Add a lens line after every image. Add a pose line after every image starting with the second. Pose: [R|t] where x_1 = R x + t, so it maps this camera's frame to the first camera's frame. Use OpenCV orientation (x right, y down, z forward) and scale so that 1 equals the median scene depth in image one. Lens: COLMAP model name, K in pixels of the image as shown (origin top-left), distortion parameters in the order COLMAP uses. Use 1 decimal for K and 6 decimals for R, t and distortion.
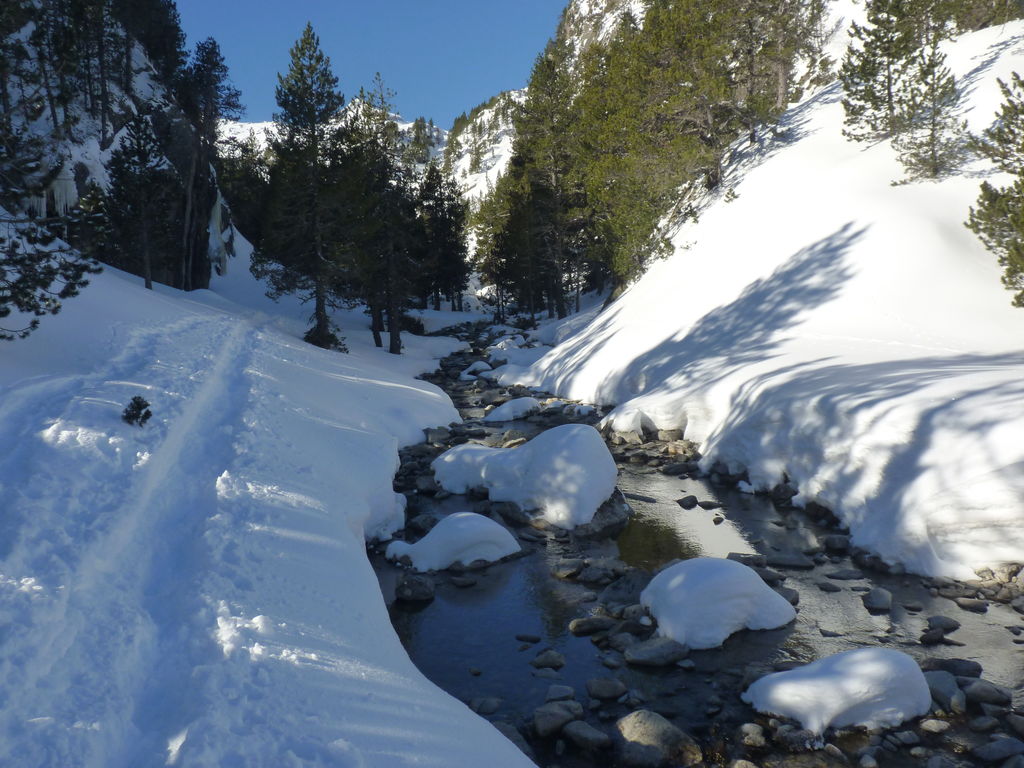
lens RADIAL K [[815.4, 0, 512.5], [0, 815.4, 383.5], [0, 0, 1]] dist [-0.012446, -0.019259]
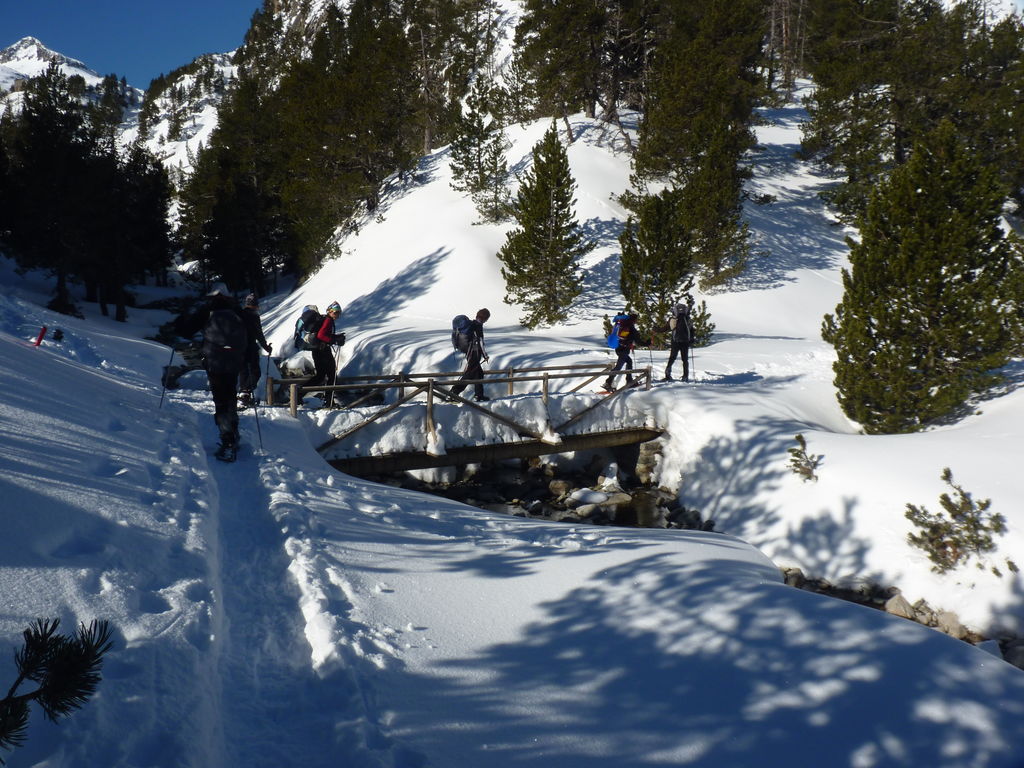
lens RADIAL K [[815.4, 0, 512.6], [0, 815.4, 382.2], [0, 0, 1]] dist [-0.012446, -0.019259]
pose [[0.938258, 0.003752, 0.345916, -0.011306], [-0.011357, 0.999736, 0.019963, 0.026023], [-0.345750, -0.022659, 0.938053, -0.395720]]
